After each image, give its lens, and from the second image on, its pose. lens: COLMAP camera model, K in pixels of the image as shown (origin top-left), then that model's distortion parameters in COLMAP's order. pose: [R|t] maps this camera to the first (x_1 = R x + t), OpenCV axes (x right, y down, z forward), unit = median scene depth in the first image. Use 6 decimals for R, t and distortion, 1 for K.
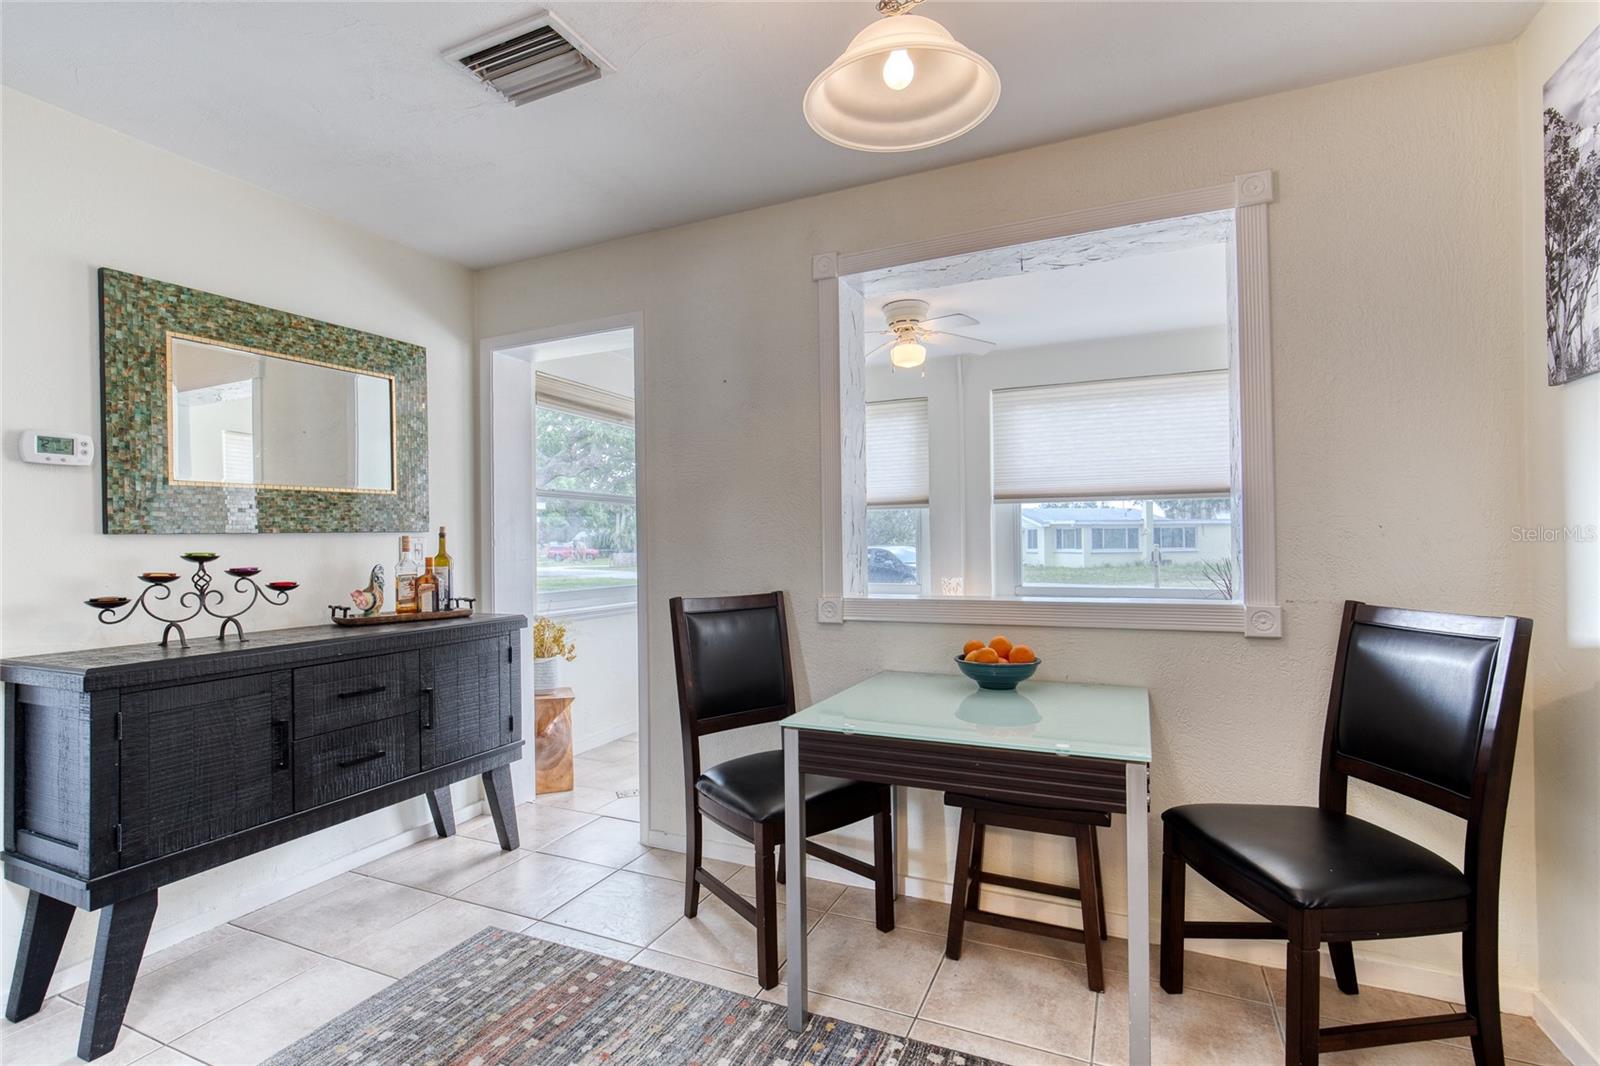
lens RADIAL K [[761.6, 0, 767.6], [0, 761.6, 538.6], [0, 0, 1]] dist [0.003638, 0.000633]
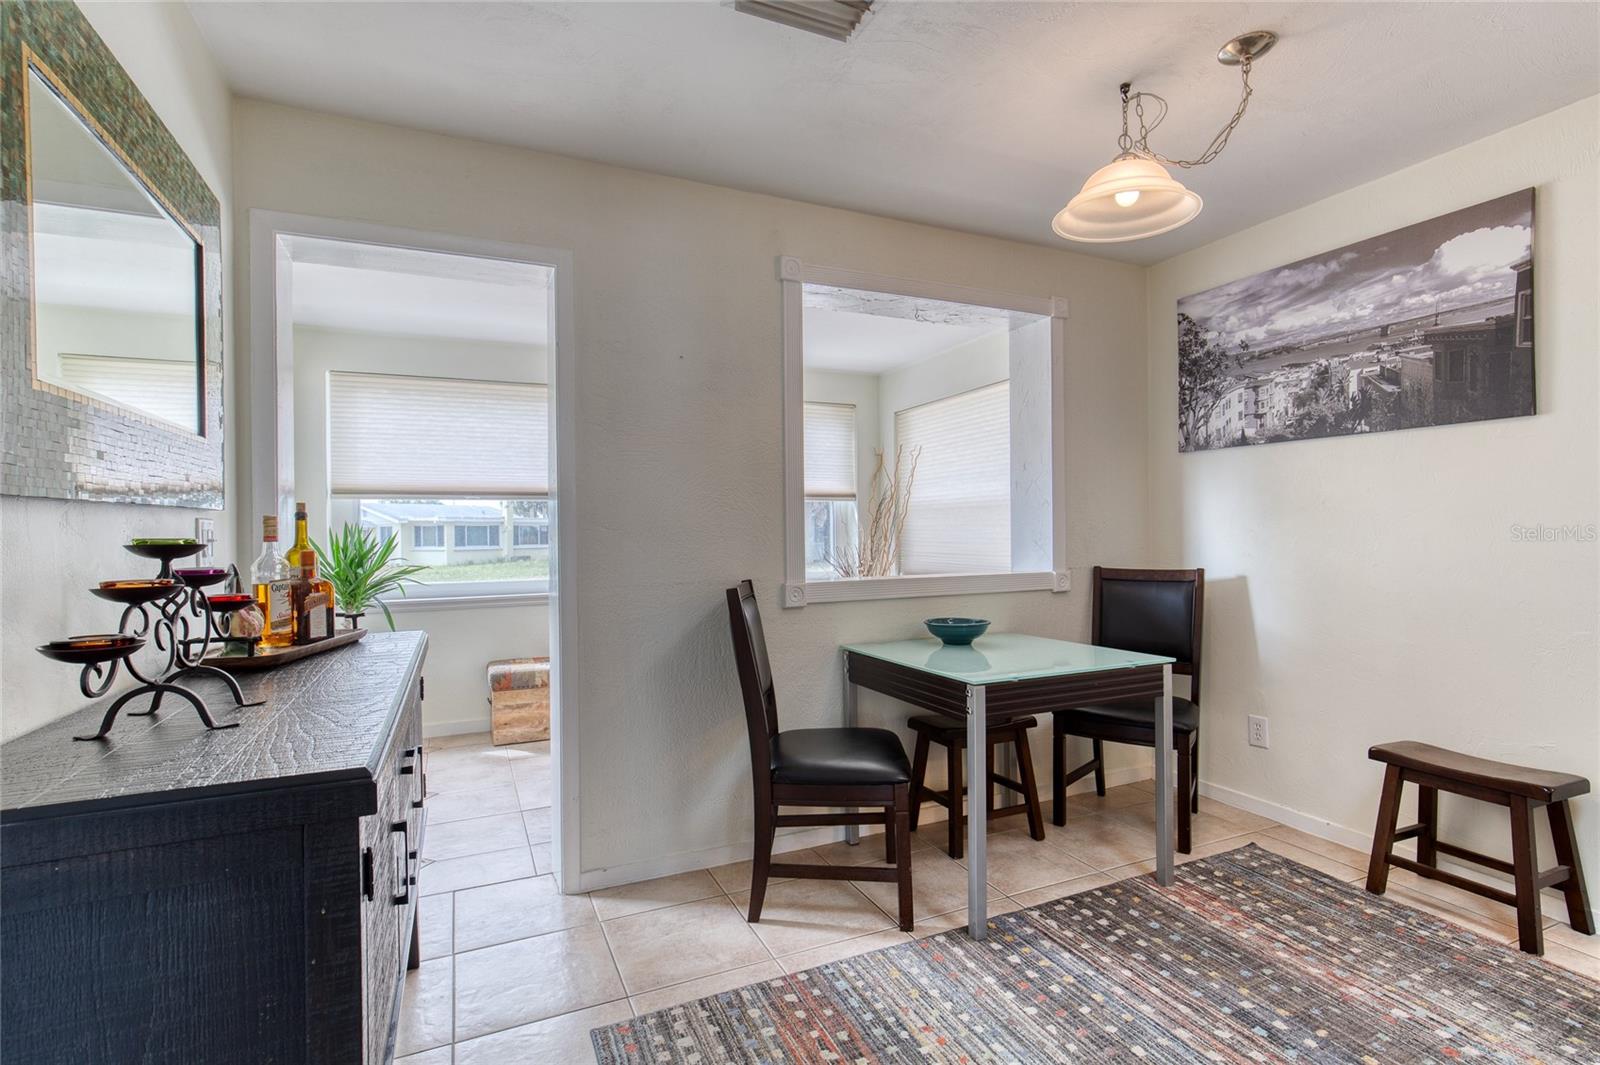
lens RADIAL K [[761.6, 0, 799.6], [0, 761.6, 537.2], [0, 0, 1]] dist [0.003638, 0.000633]
pose [[0.642445, 0.001309, 0.766331, -0.901129], [-0.001678, 0.999999, -0.000302, 0.017749], [-0.766330, -0.001092, 0.642446, 0.389036]]
